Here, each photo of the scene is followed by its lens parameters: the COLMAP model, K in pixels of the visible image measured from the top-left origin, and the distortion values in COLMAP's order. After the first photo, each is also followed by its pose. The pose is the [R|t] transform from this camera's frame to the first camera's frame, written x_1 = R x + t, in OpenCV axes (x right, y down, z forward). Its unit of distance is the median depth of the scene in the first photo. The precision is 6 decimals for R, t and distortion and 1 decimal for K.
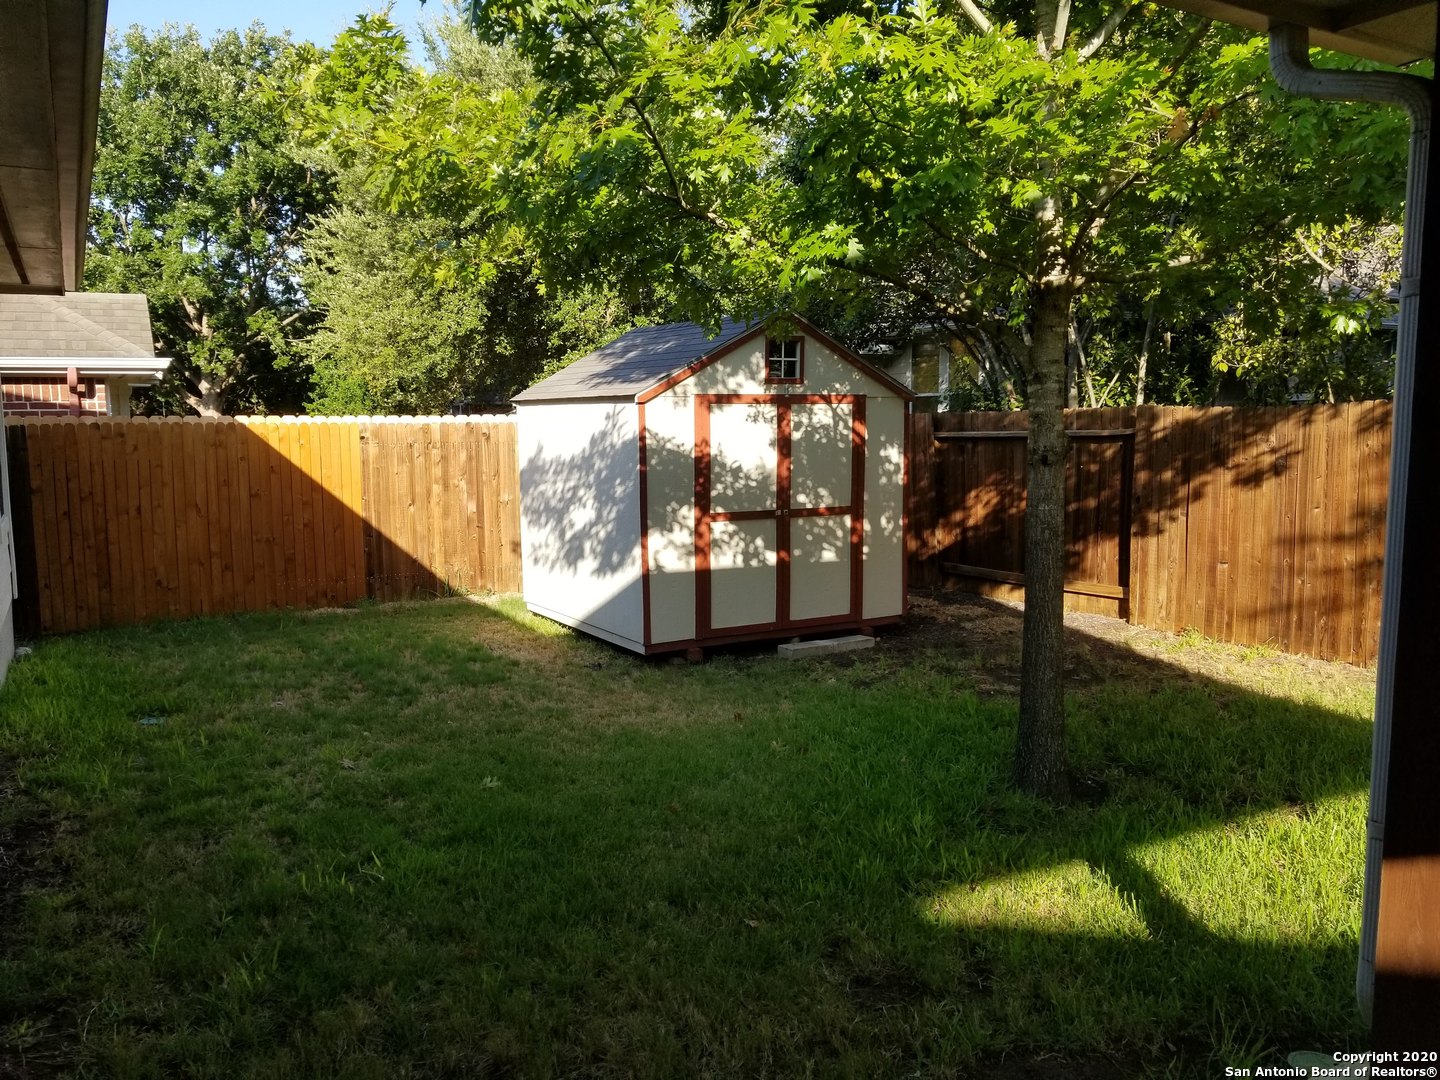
lens RADIAL K [[1121.1, 0, 719.2], [0, 1121.1, 527.5], [0, 0, 1]] dist [0.078432, -0.114409]
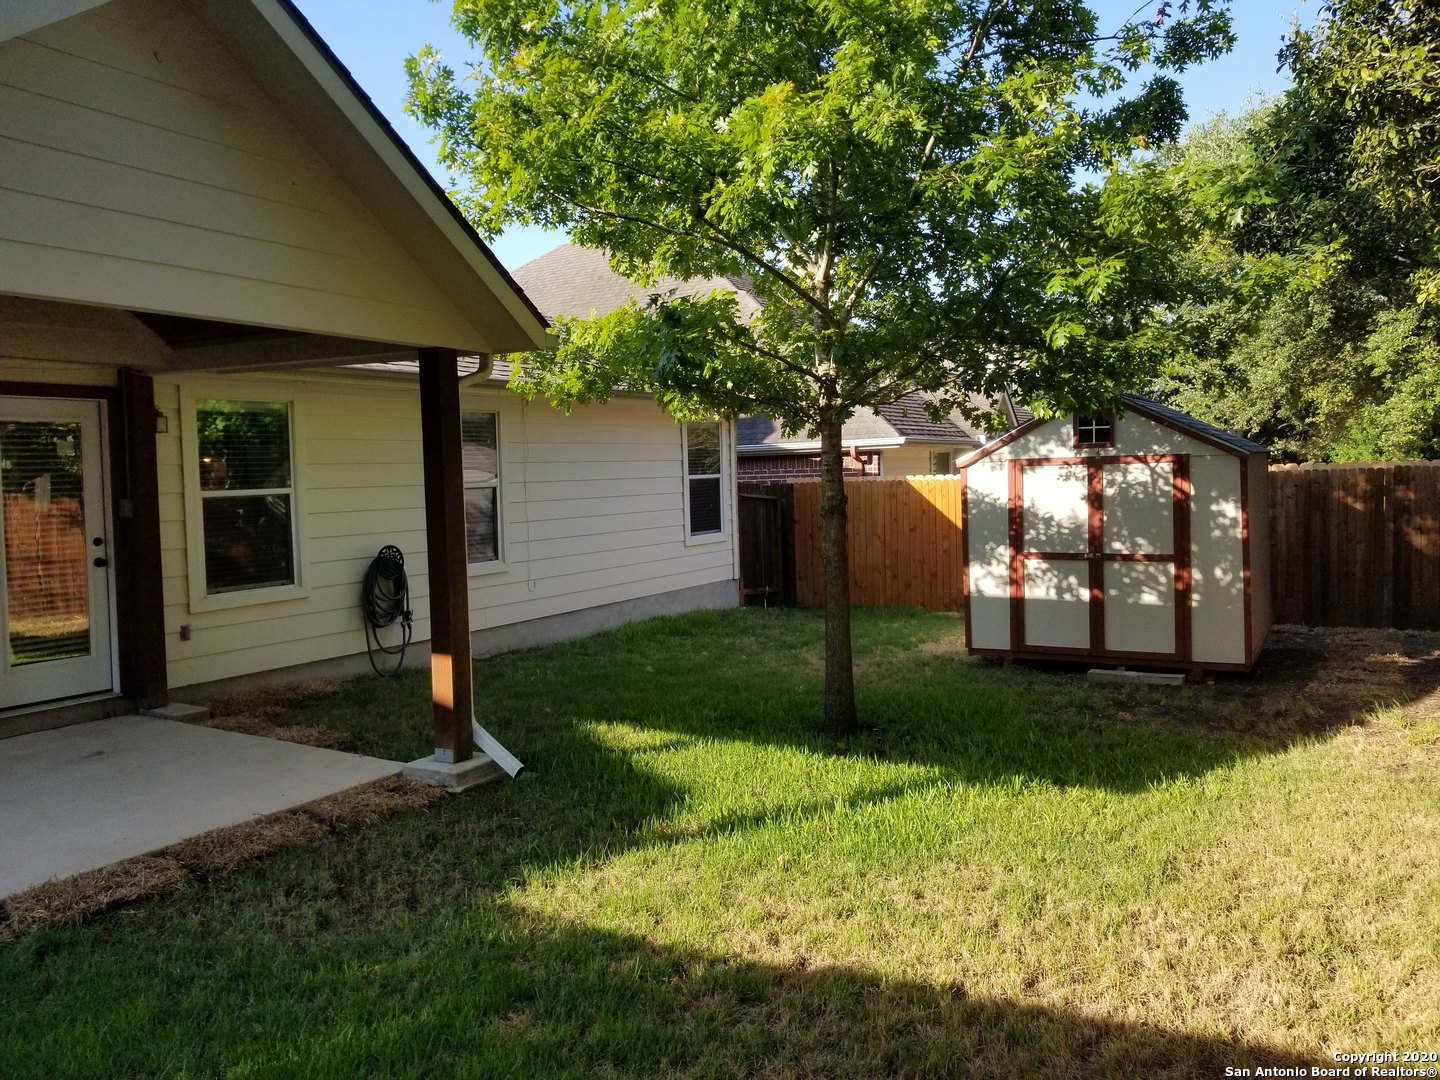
lens RADIAL K [[1121.1, 0, 693.7], [0, 1121.1, 490.7], [0, 0, 1]] dist [0.078432, -0.114409]
pose [[0.486128, 0.003493, -0.873881, 0.895572], [-0.061188, 0.997674, -0.030050, -0.020929], [0.871743, 0.068079, 0.485211, 0.050943]]
